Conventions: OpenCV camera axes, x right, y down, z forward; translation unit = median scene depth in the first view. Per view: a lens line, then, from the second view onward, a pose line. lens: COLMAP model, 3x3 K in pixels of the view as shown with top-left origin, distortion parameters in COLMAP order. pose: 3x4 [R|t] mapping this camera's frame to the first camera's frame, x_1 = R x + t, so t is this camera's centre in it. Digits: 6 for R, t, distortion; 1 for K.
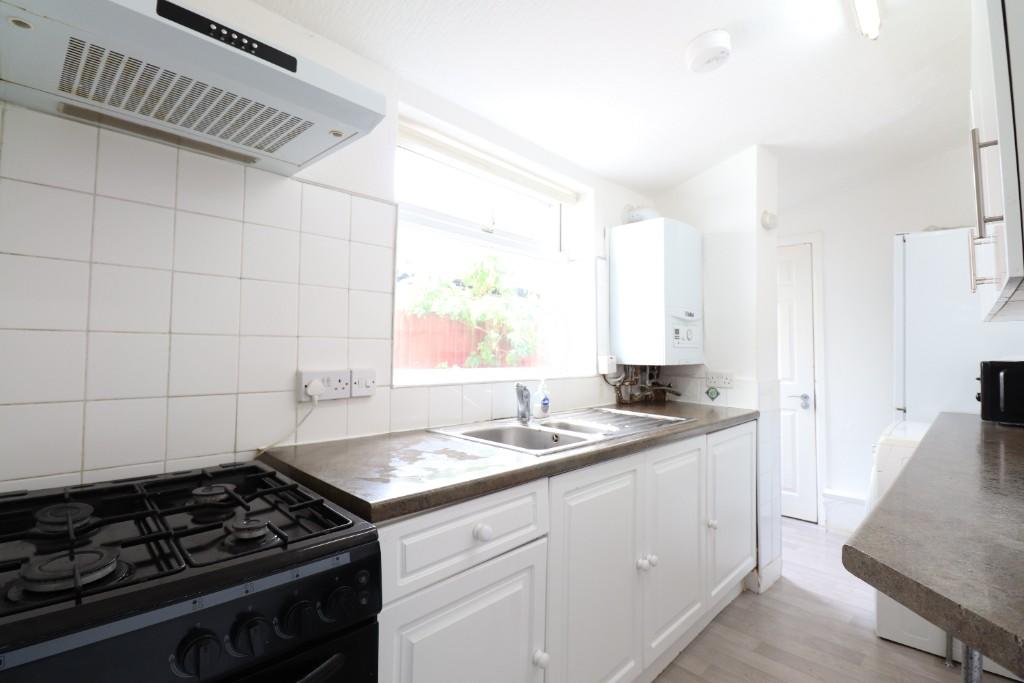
lens RADIAL K [[472.9, 0, 512.2], [0, 472.9, 329.5], [0, 0, 1]] dist [-0.000750, -0.013190]
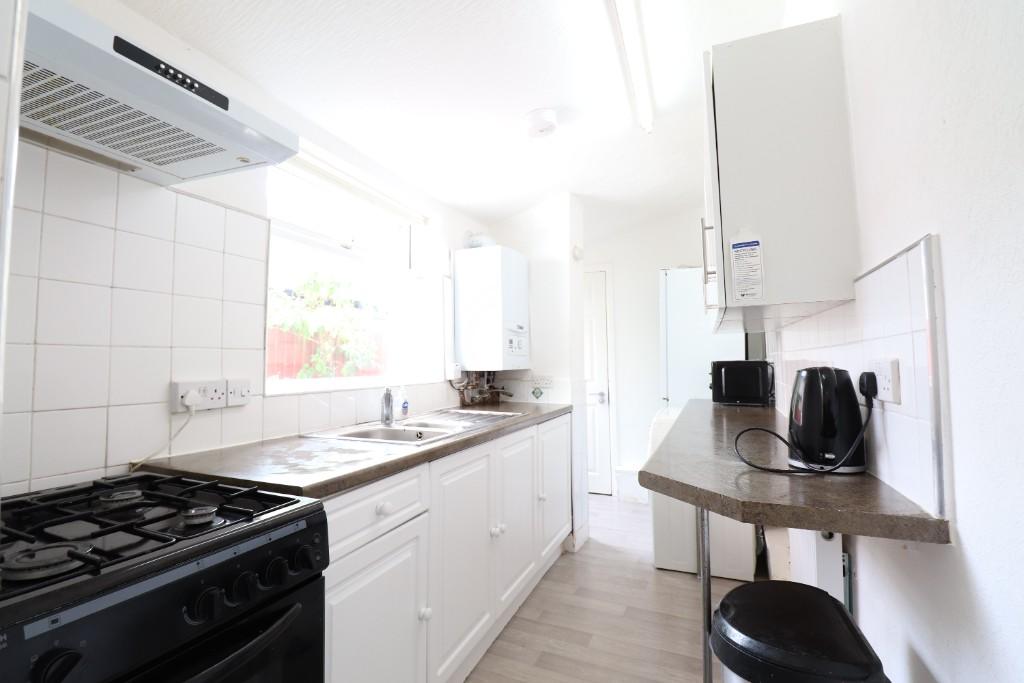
lens RADIAL K [[472.9, 0, 512.2], [0, 472.9, 329.5], [0, 0, 1]] dist [-0.000750, -0.013190]
pose [[0.928150, 0.006071, 0.372157, -0.131771], [0.003206, 0.999700, -0.024302, 0.003523], [-0.372193, 0.023749, 0.927852, -0.153368]]
